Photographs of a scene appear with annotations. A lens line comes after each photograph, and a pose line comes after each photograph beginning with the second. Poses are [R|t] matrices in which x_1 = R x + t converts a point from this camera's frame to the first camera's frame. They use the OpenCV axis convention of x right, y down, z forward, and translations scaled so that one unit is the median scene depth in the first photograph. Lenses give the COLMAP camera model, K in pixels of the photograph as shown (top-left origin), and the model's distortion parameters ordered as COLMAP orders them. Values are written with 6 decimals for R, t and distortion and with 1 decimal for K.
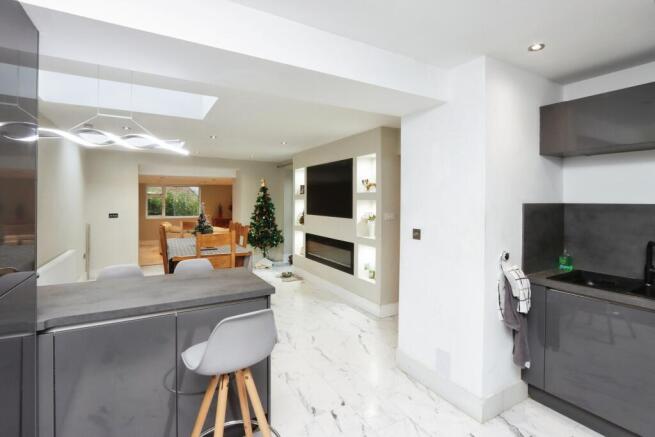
lens RADIAL K [[329.3, 0, 328.5], [0, 329.3, 206.1], [0, 0, 1]] dist [-0.001543, -0.000741]
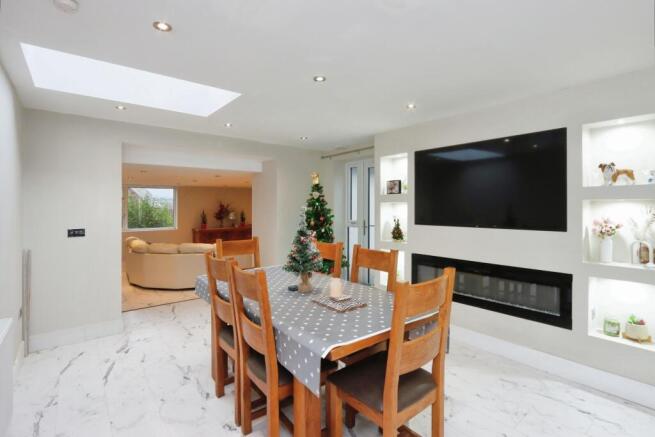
lens RADIAL K [[329.3, 0, 328.5], [0, 329.3, 206.1], [0, 0, 1]] dist [-0.001543, -0.000741]
pose [[0.984528, -0.007992, 0.175046, -0.335906], [0.011332, 0.999772, -0.018086, -0.001258], [-0.174862, 0.019790, 0.984394, 0.381610]]
